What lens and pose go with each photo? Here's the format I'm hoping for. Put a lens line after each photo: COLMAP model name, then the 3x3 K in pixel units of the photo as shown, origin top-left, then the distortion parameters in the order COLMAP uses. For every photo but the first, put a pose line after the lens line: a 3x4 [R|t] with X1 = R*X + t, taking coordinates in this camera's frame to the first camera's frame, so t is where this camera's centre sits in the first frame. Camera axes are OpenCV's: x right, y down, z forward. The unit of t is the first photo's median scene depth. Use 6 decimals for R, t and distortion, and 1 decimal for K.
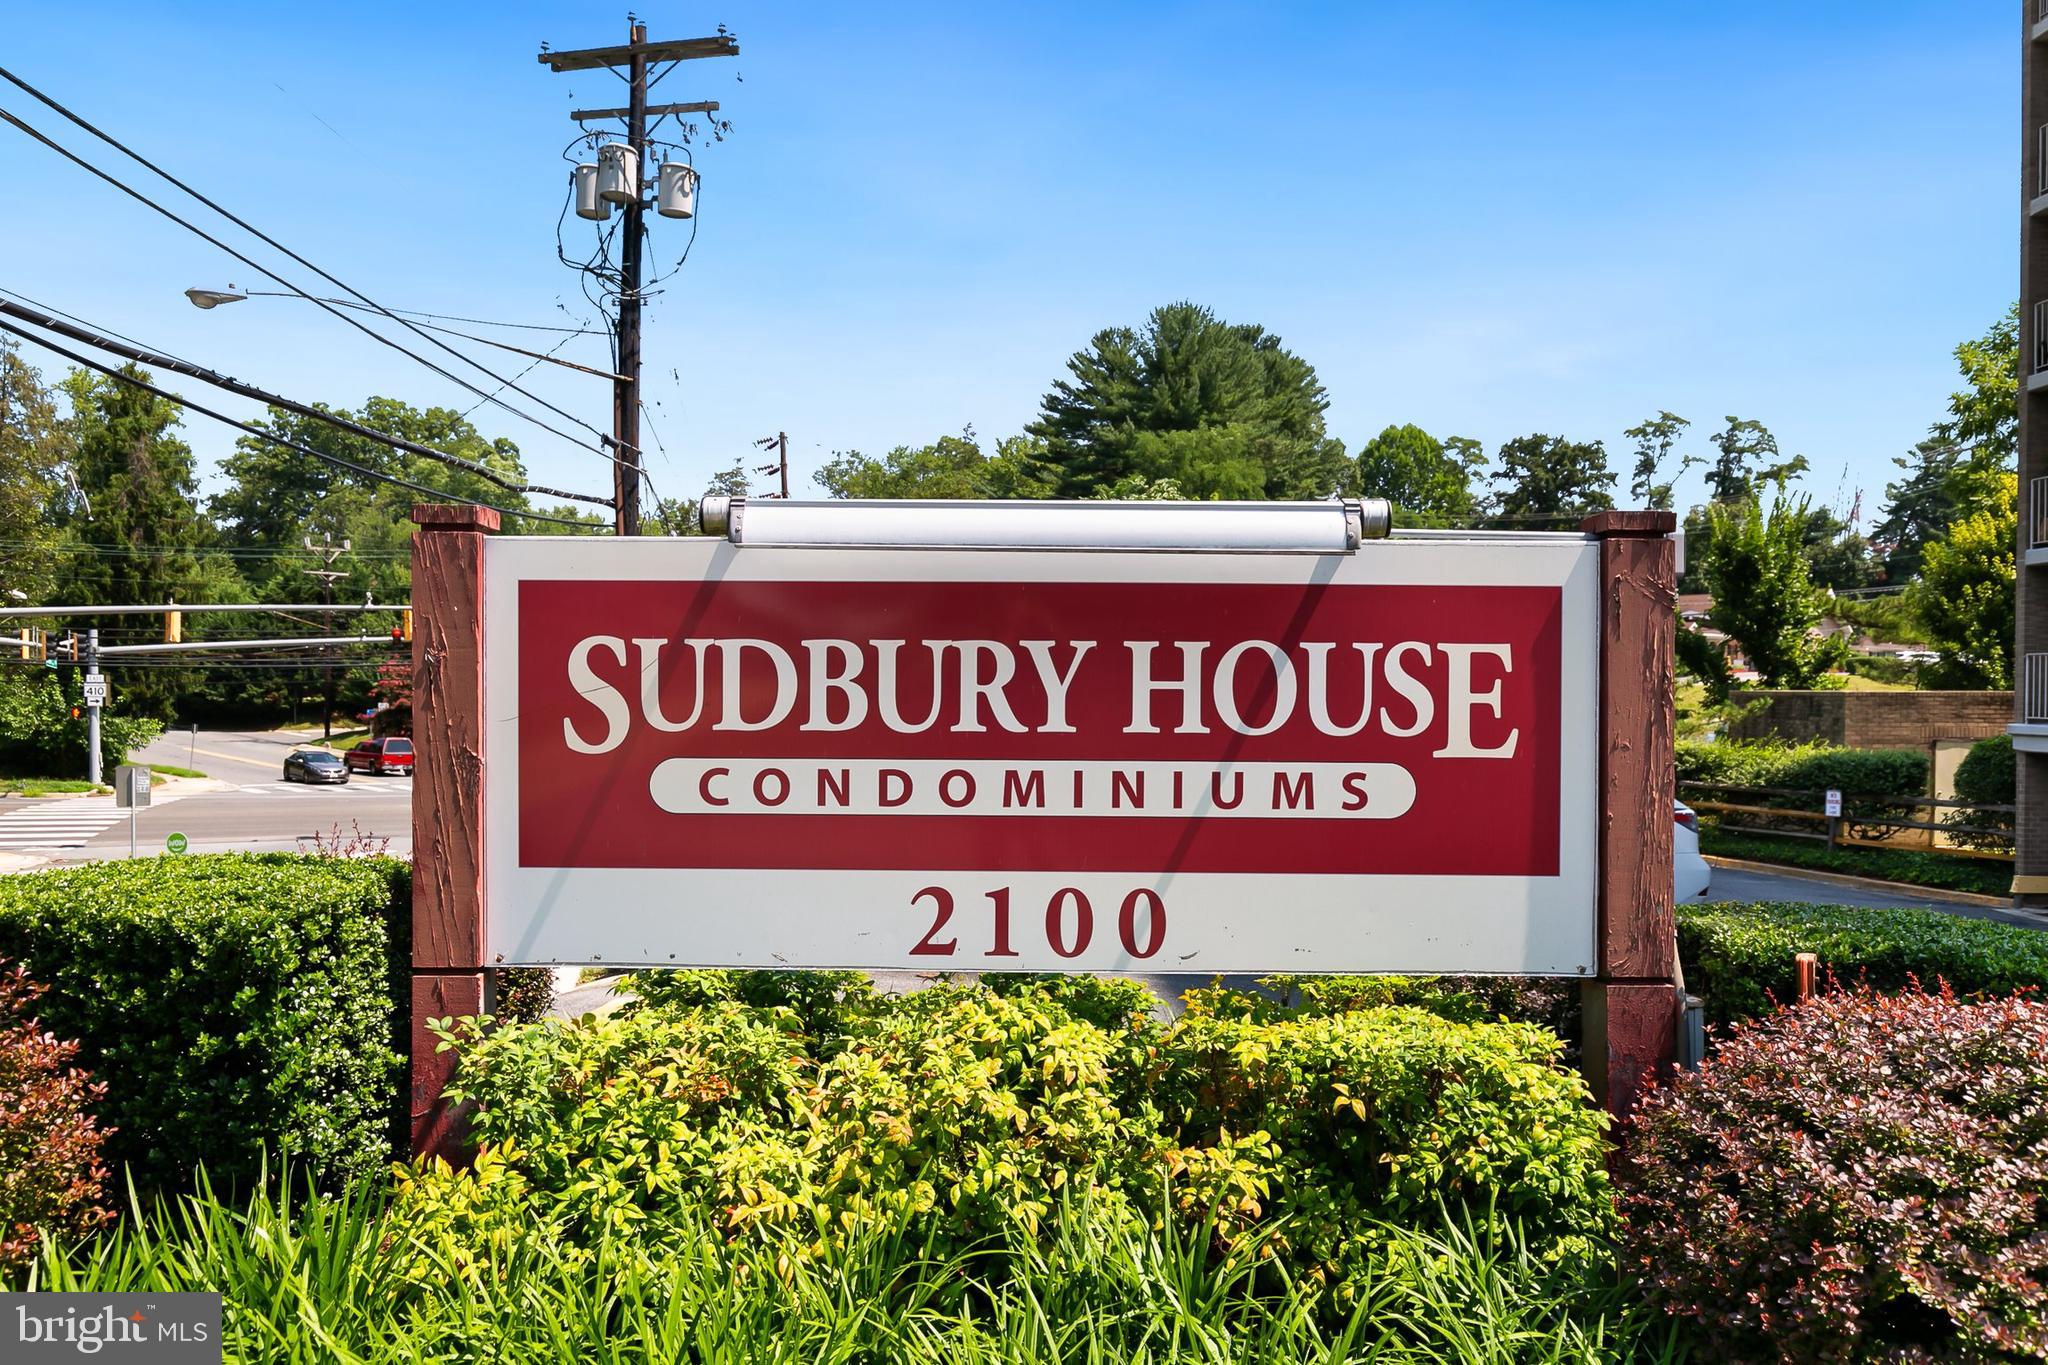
lens RADIAL K [[1453.8, 0, 1013.5], [0, 1453.8, 721.6], [0, 0, 1]] dist [-0.003040, -0.002620]
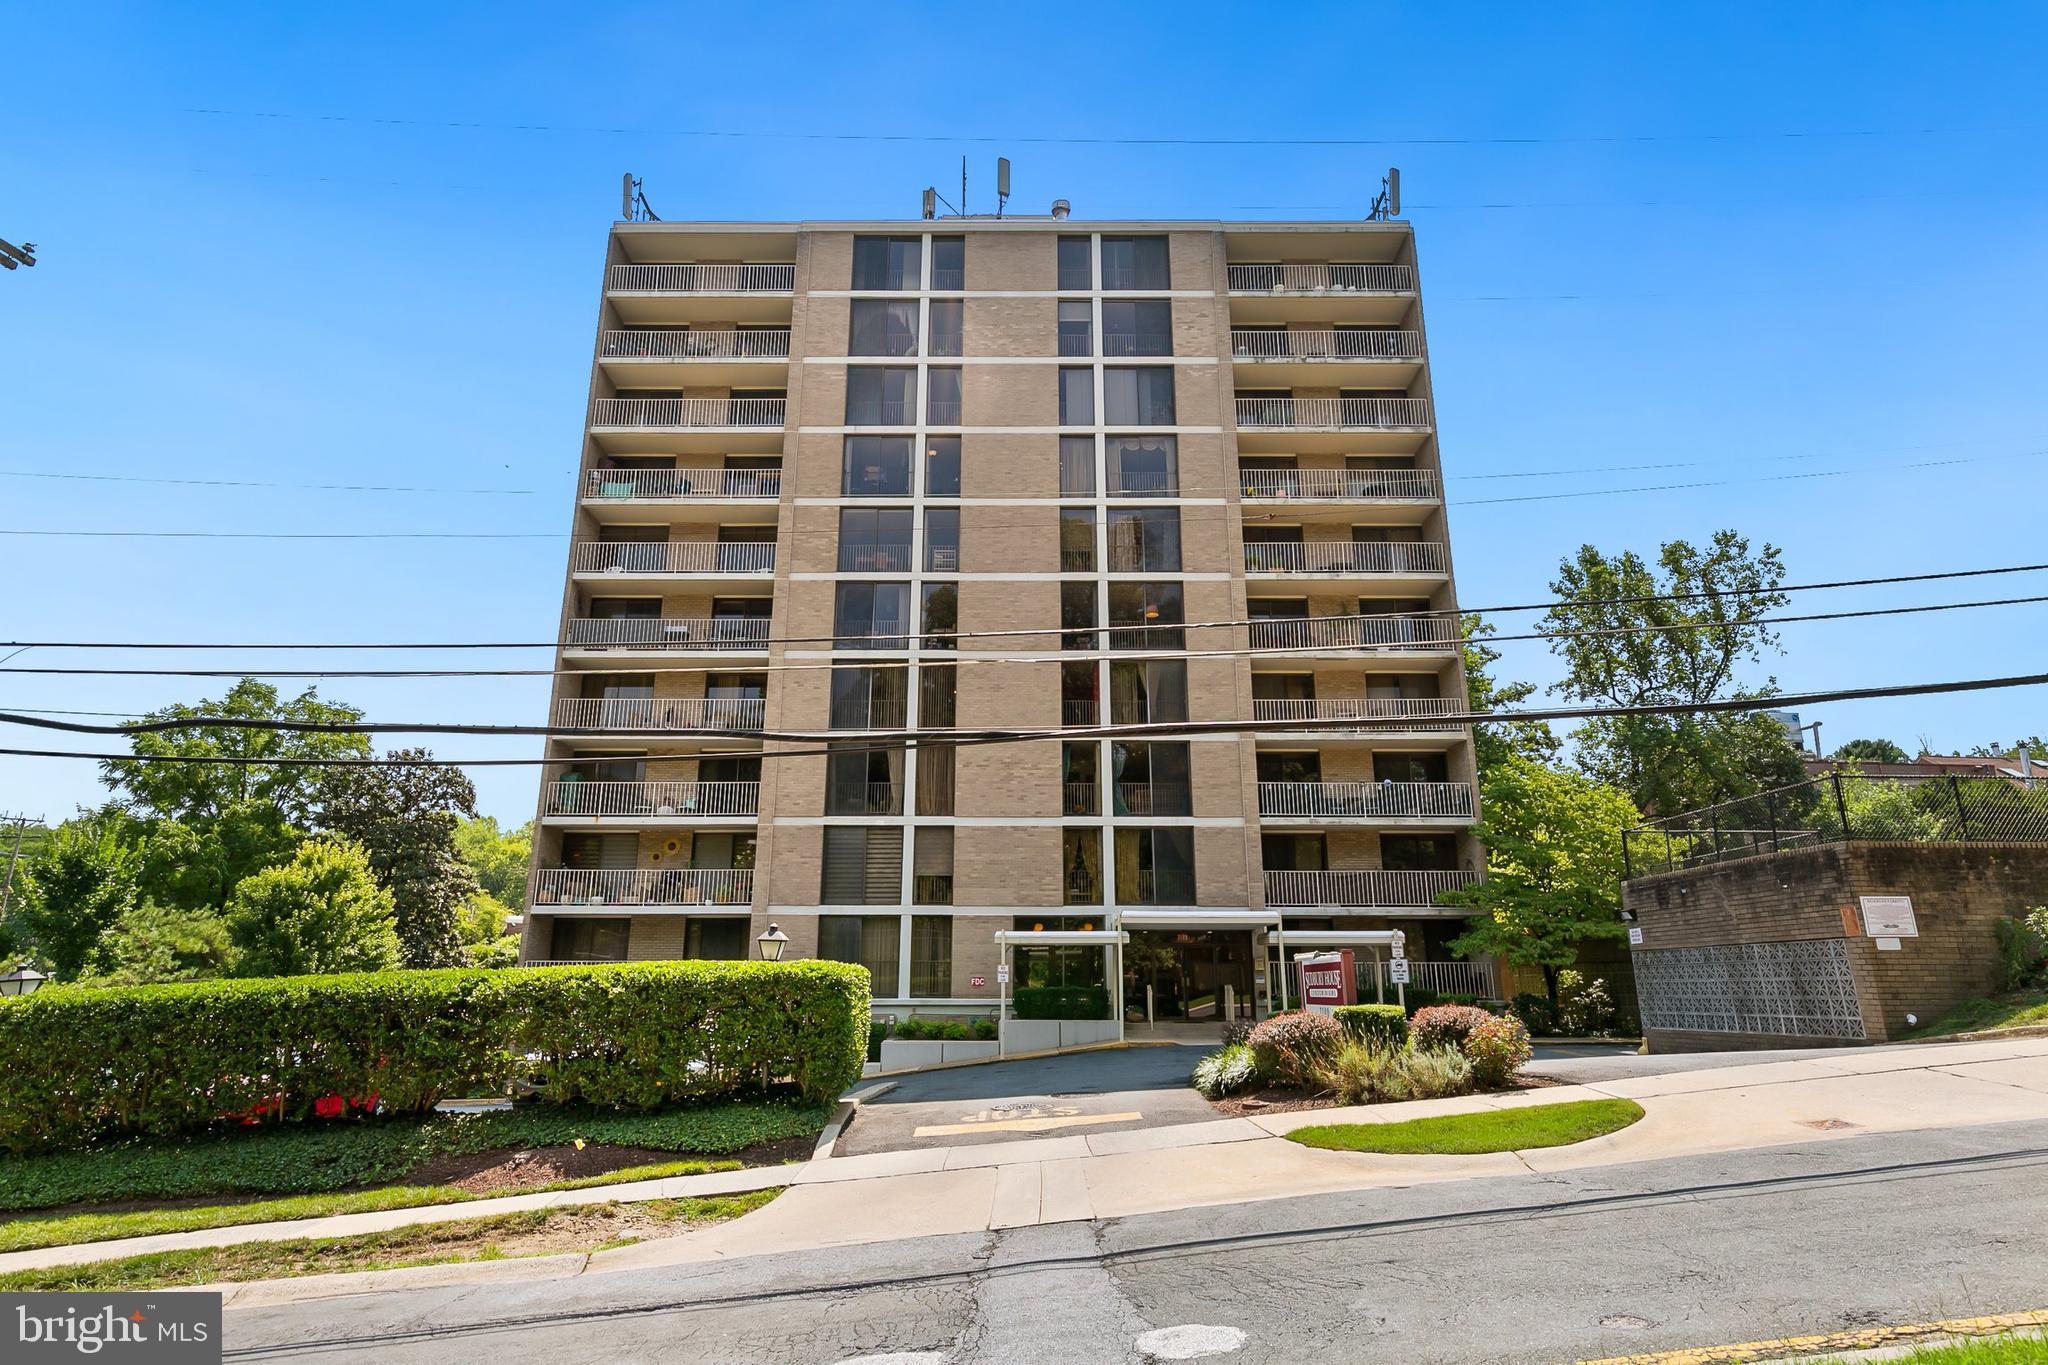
lens RADIAL K [[1074.6, 0, 1024.0], [0, 1074.6, 682.5], [0, 0, 1]] dist [-0.001214, 0.000017]
pose [[-0.006510, 0.272495, 0.962135, -0.489850], [0.018324, 0.962027, -0.272340, -0.001269], [-0.999811, 0.015857, -0.011256, 0.224223]]
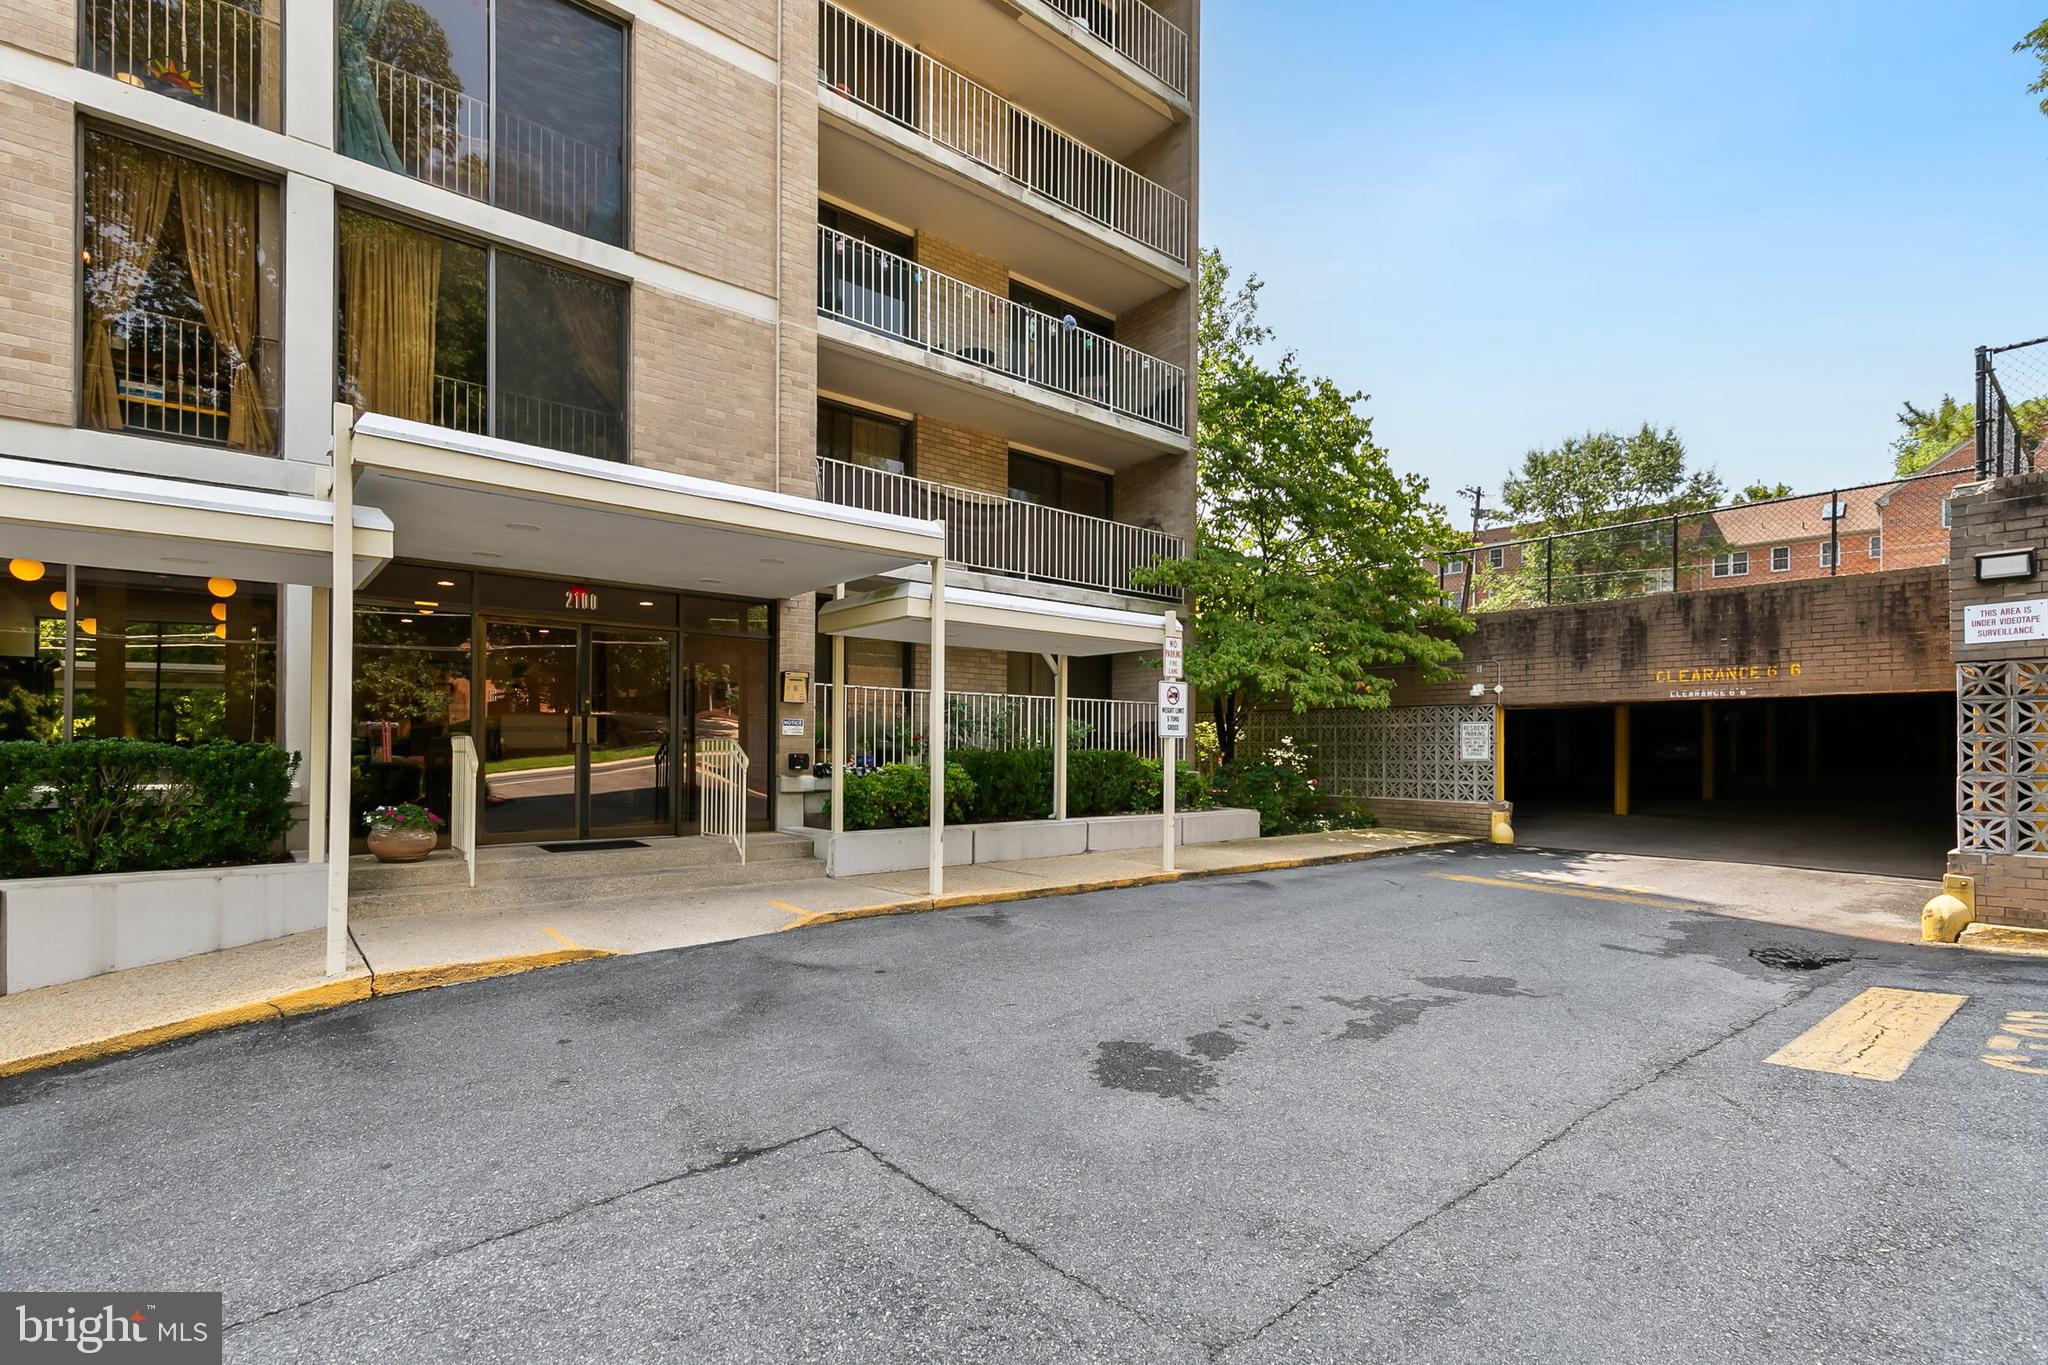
lens RADIAL K [[933.1, 0, 1018.8], [0, 933.1, 748.5], [0, 0, 1]] dist [0.001389, -0.000293]
pose [[-0.641077, -0.007037, 0.767444, 0.161653], [0.007675, 0.999849, 0.015579, -0.000339], [-0.767438, 0.015878, -0.640927, 0.158119]]
